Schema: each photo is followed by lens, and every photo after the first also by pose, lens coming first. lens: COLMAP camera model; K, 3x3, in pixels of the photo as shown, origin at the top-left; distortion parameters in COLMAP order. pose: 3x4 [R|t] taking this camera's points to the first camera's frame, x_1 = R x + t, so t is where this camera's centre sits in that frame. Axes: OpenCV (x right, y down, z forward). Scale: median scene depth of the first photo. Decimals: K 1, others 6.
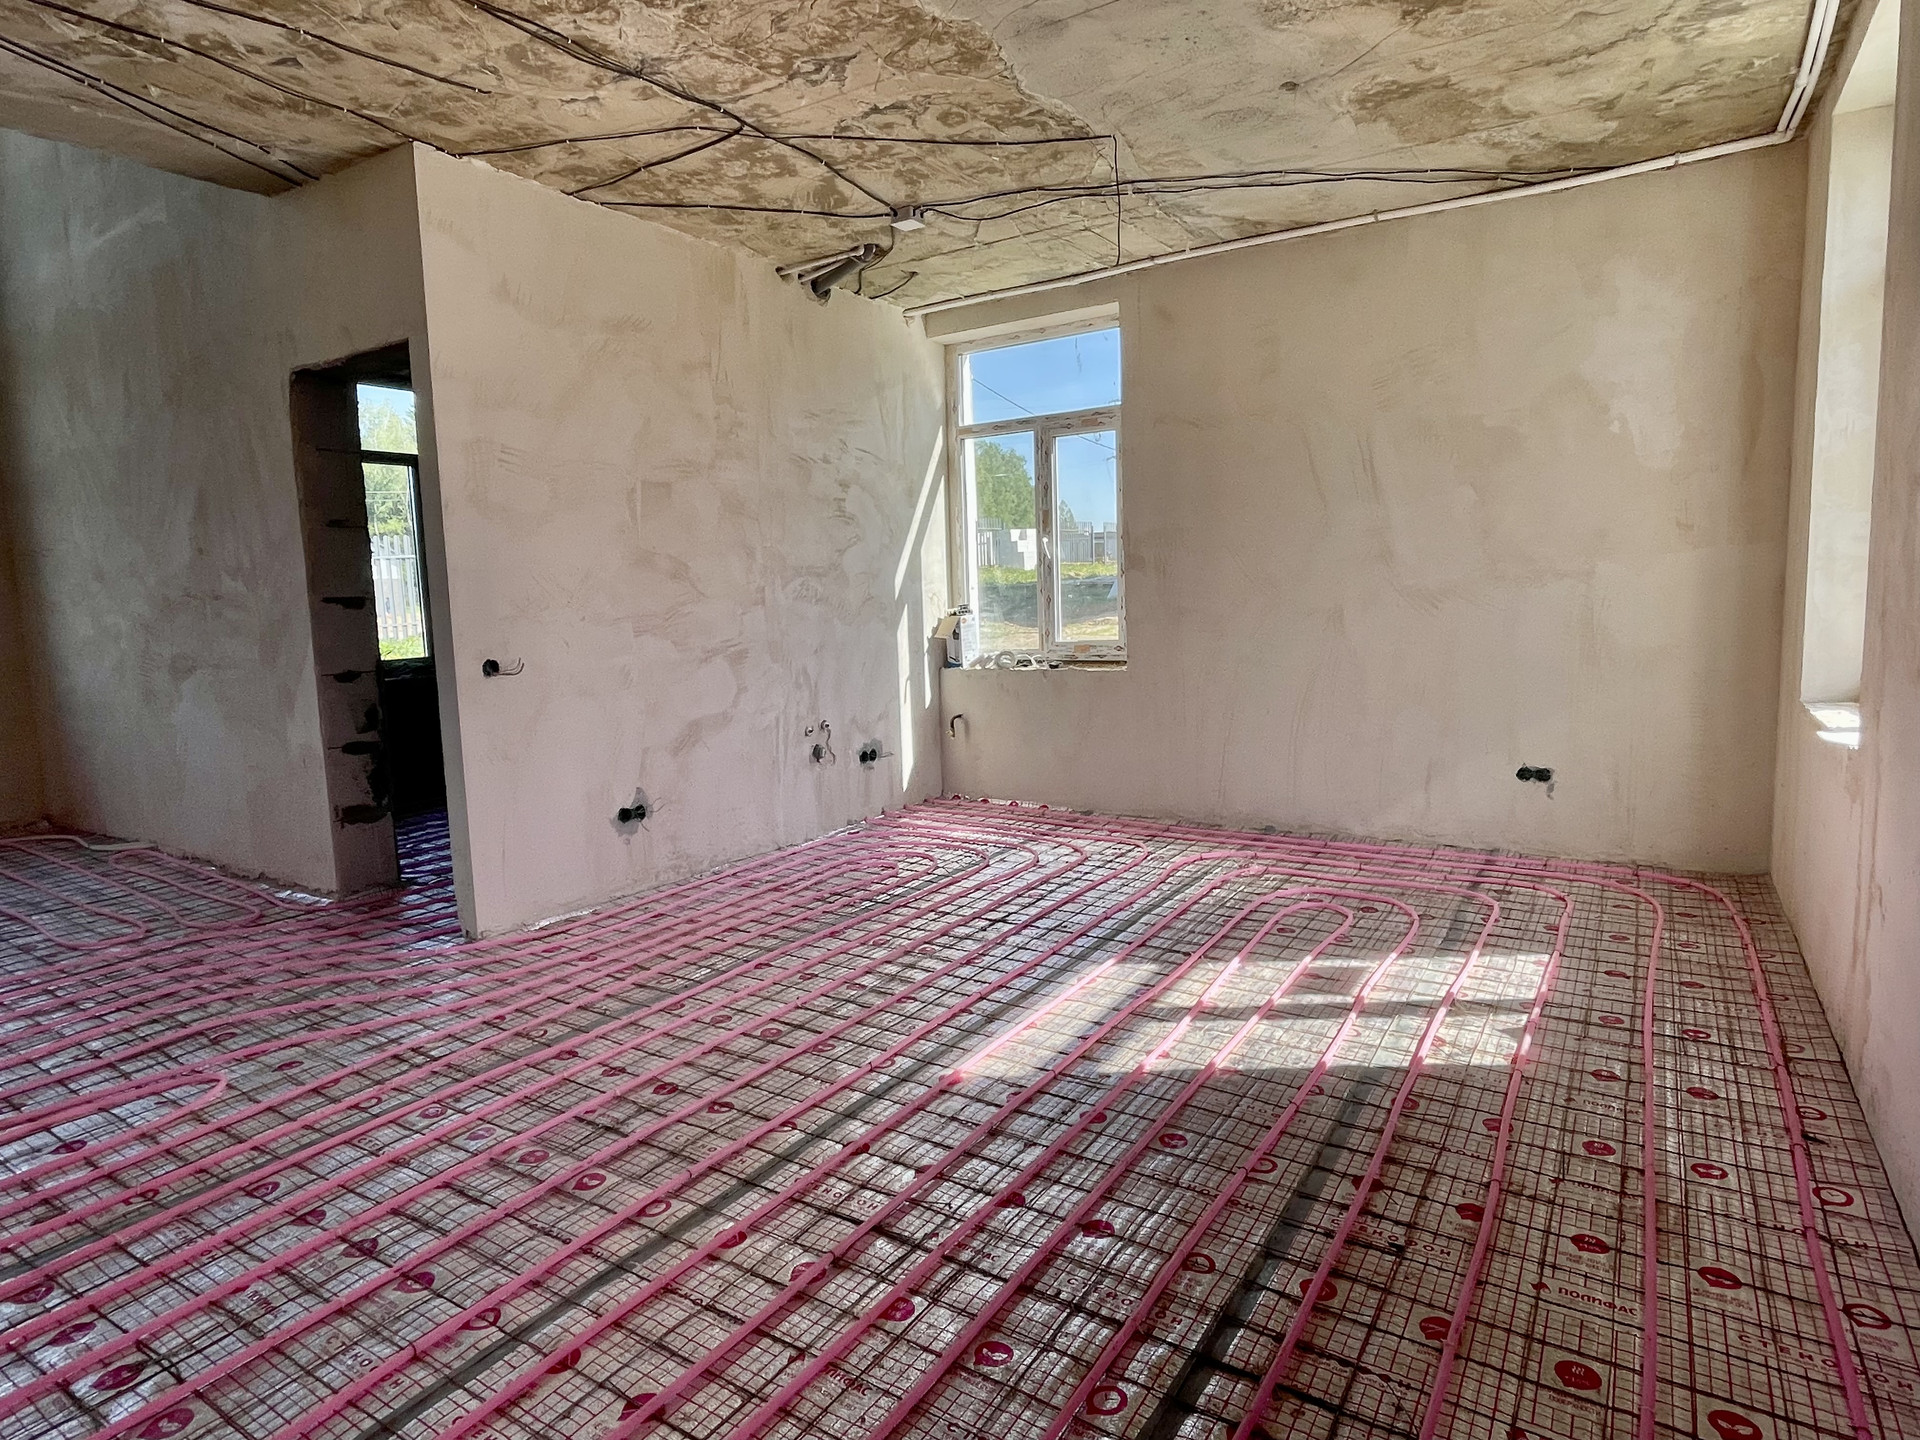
lens RADIAL K [[1063.0, 0, 957.1], [0, 1063.0, 710.5], [0, 0, 1]] dist [-0.000796, 0.003072]
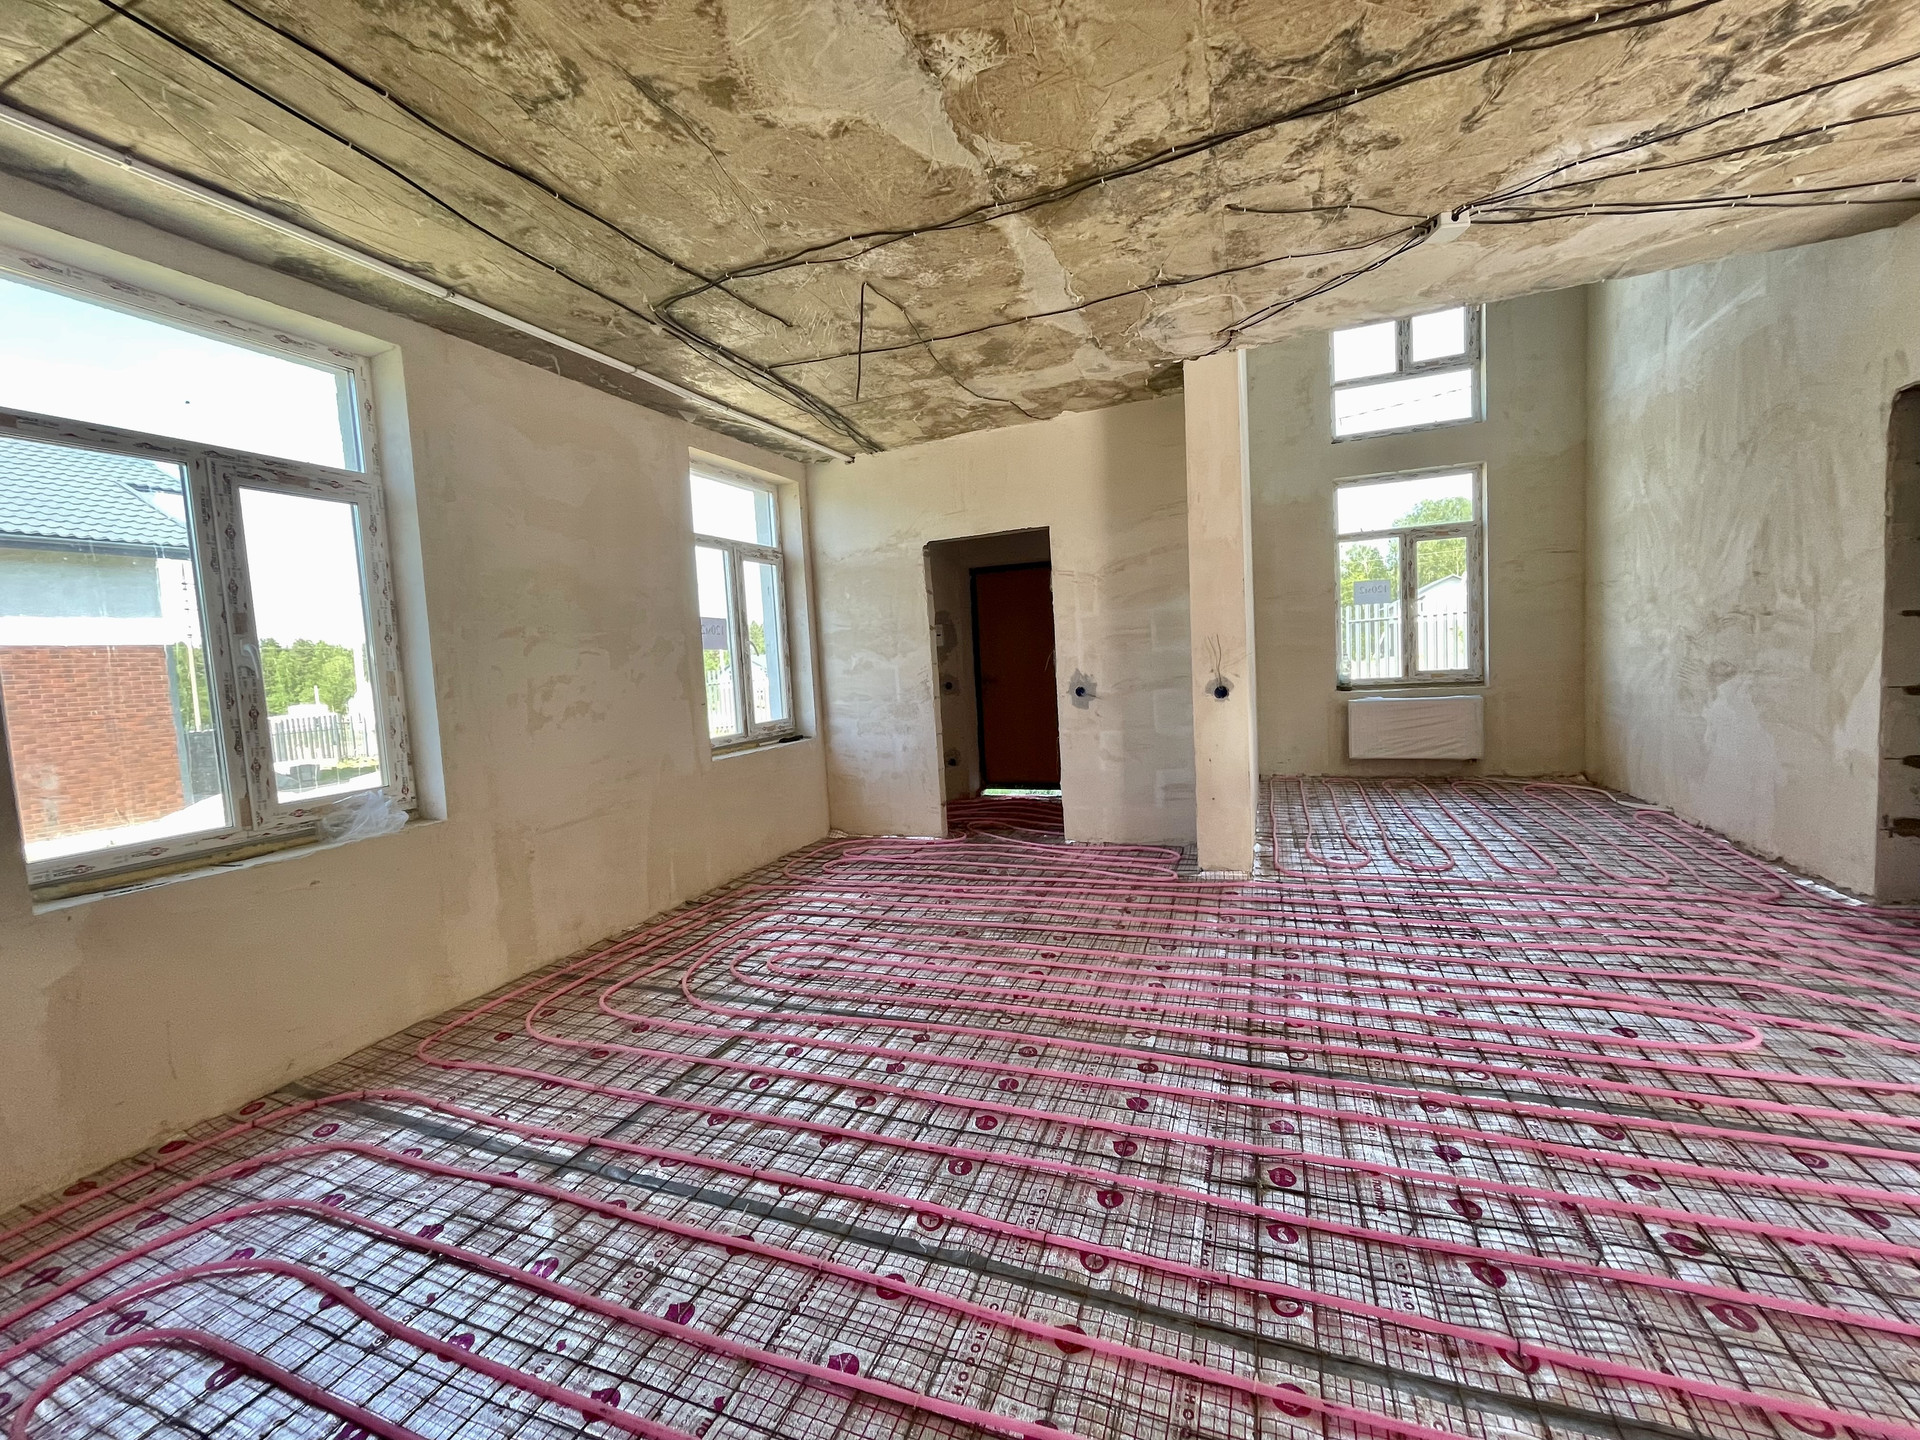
lens RADIAL K [[771.7, 0, 956.0], [0, 771.7, 715.8], [0, 0, 1]] dist [-0.001188, -0.001298]
pose [[0.195068, 0.093683, -0.976305, -0.059667], [-0.063017, 0.994568, 0.082845, -0.013221], [0.978763, 0.045363, 0.199913, -0.034813]]
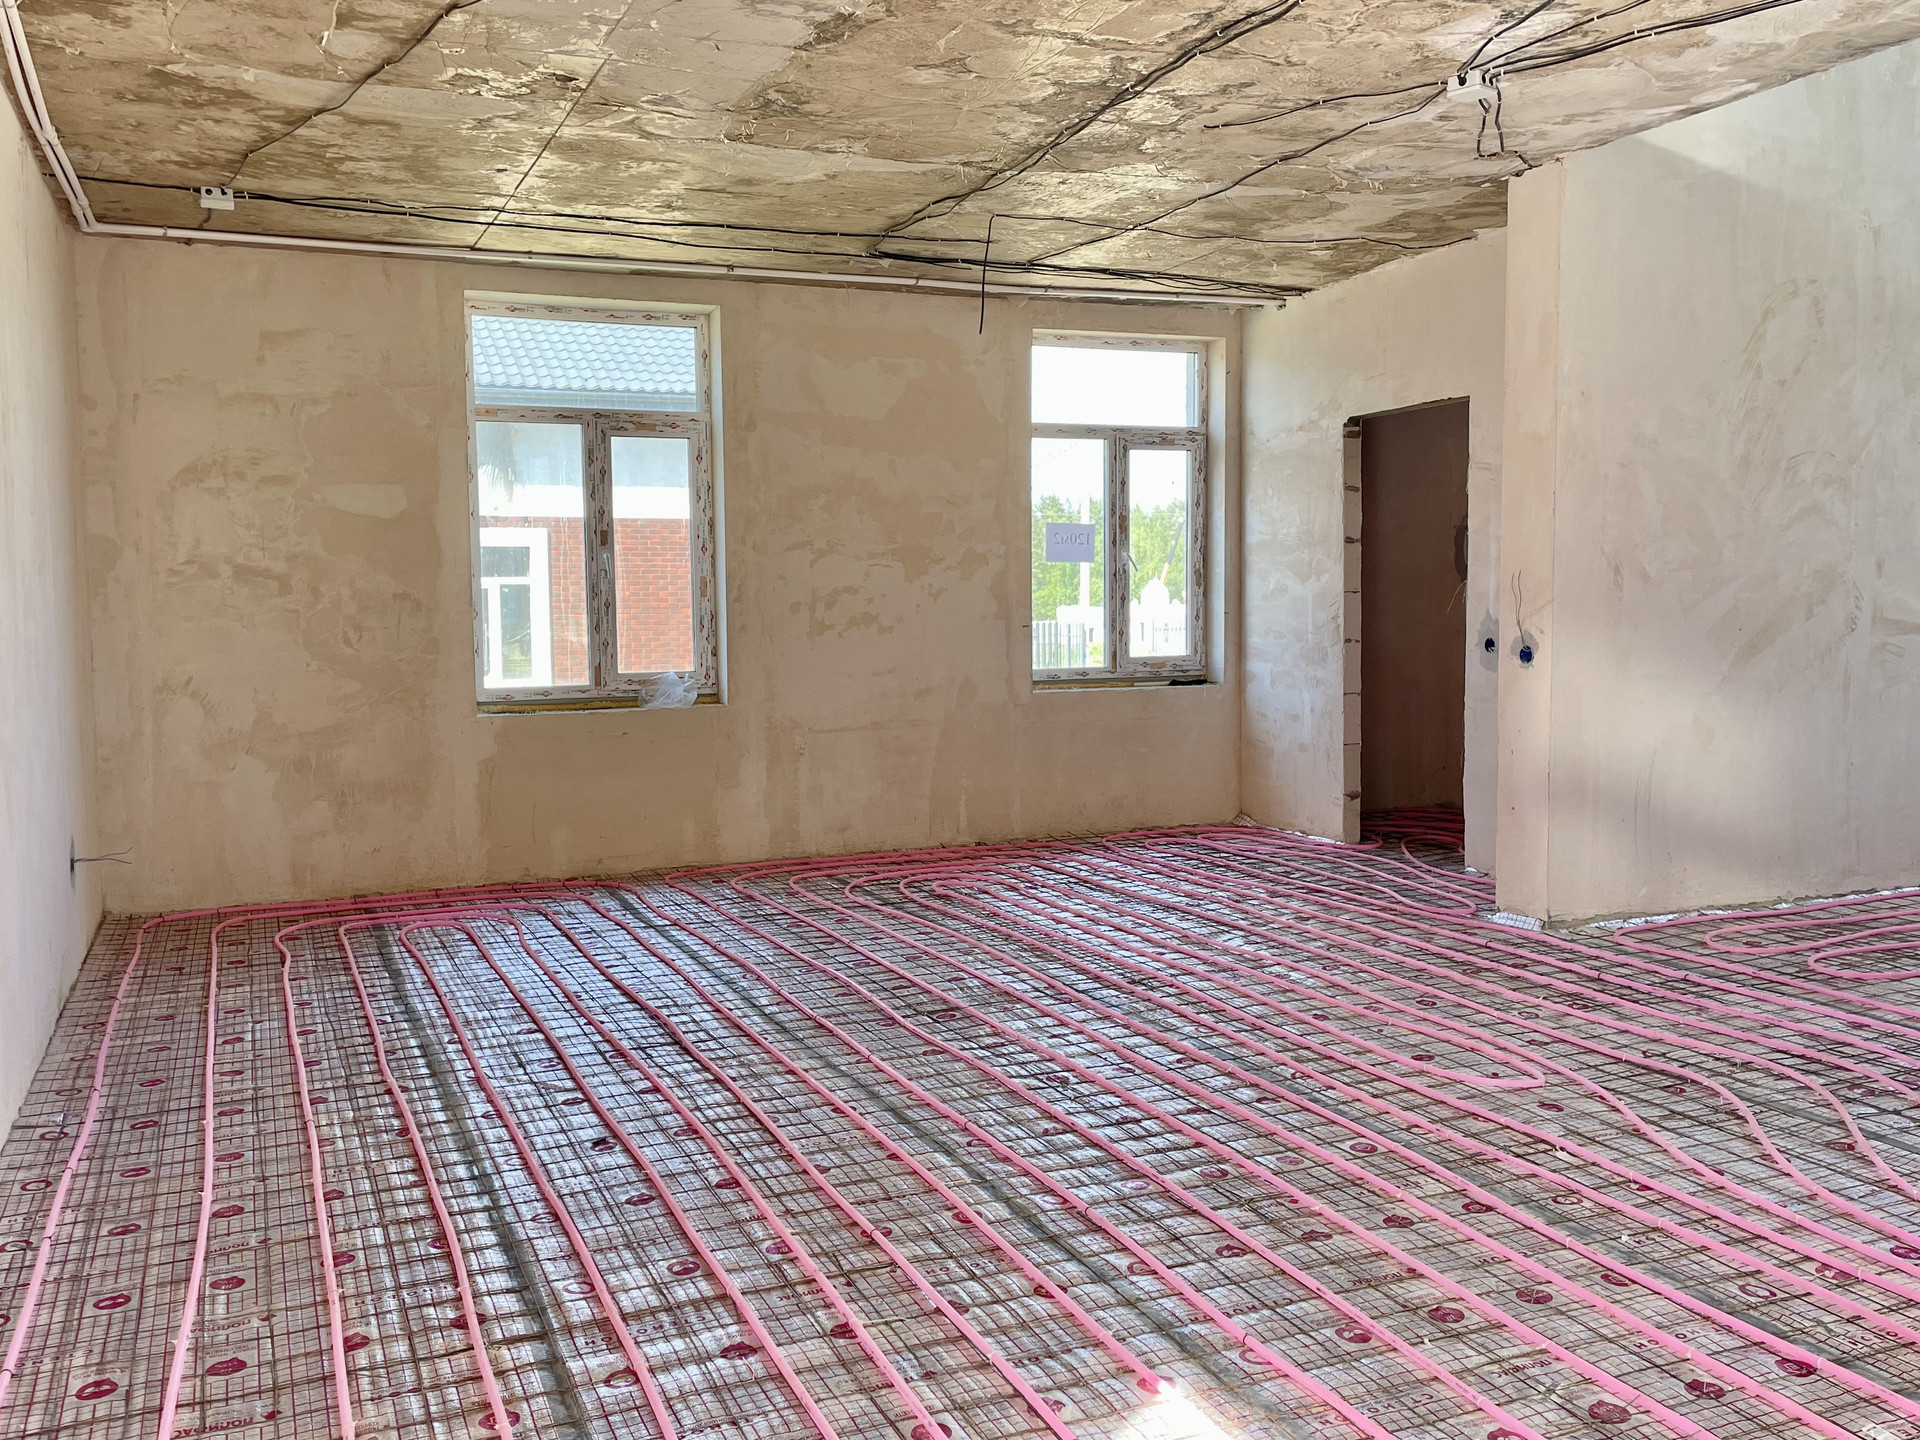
lens RADIAL K [[1671.4, 0, 960.4], [0, 1671.4, 724.9], [0, 0, 1]] dist [0.043176, -0.012656]
pose [[-0.559884, 0.103327, -0.822103, 0.692706], [-0.068244, 0.983072, 0.170035, -0.171103], [0.825756, 0.151303, -0.543355, 1.123785]]
